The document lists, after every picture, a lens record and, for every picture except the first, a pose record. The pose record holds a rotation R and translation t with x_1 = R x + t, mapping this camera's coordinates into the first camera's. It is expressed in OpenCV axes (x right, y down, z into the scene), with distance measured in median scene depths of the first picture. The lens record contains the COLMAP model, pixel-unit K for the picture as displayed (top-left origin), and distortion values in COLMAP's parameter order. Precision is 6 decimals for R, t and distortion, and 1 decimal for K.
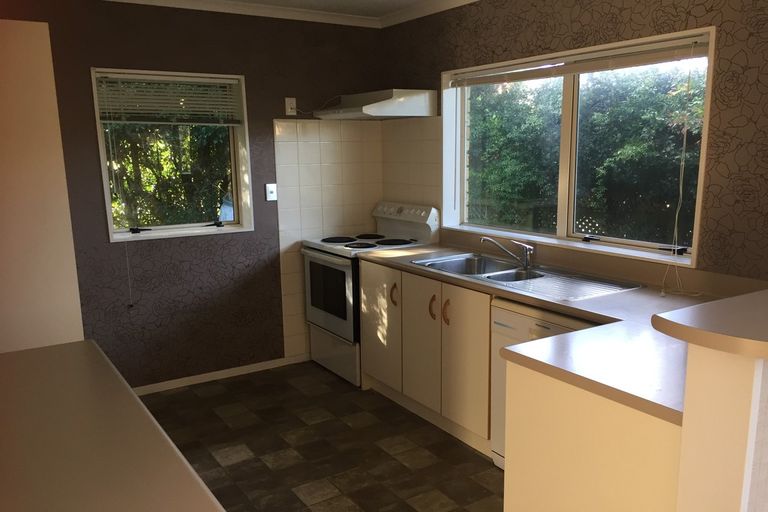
lens RADIAL K [[659.1, 0, 383.8], [0, 659.1, 276.6], [0, 0, 1]] dist [0.034035, -0.001534]
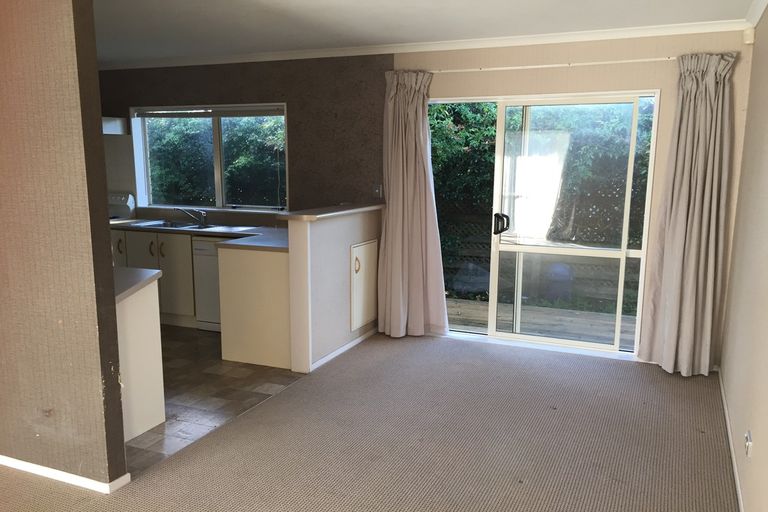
lens RADIAL K [[659.1, 0, 383.8], [0, 659.1, 276.6], [0, 0, 1]] dist [0.034035, -0.001534]
pose [[0.833735, -0.082706, 0.545936, -0.289342], [0.091406, 0.995750, 0.011257, 0.121461], [-0.544547, 0.040516, 0.837751, -0.600241]]
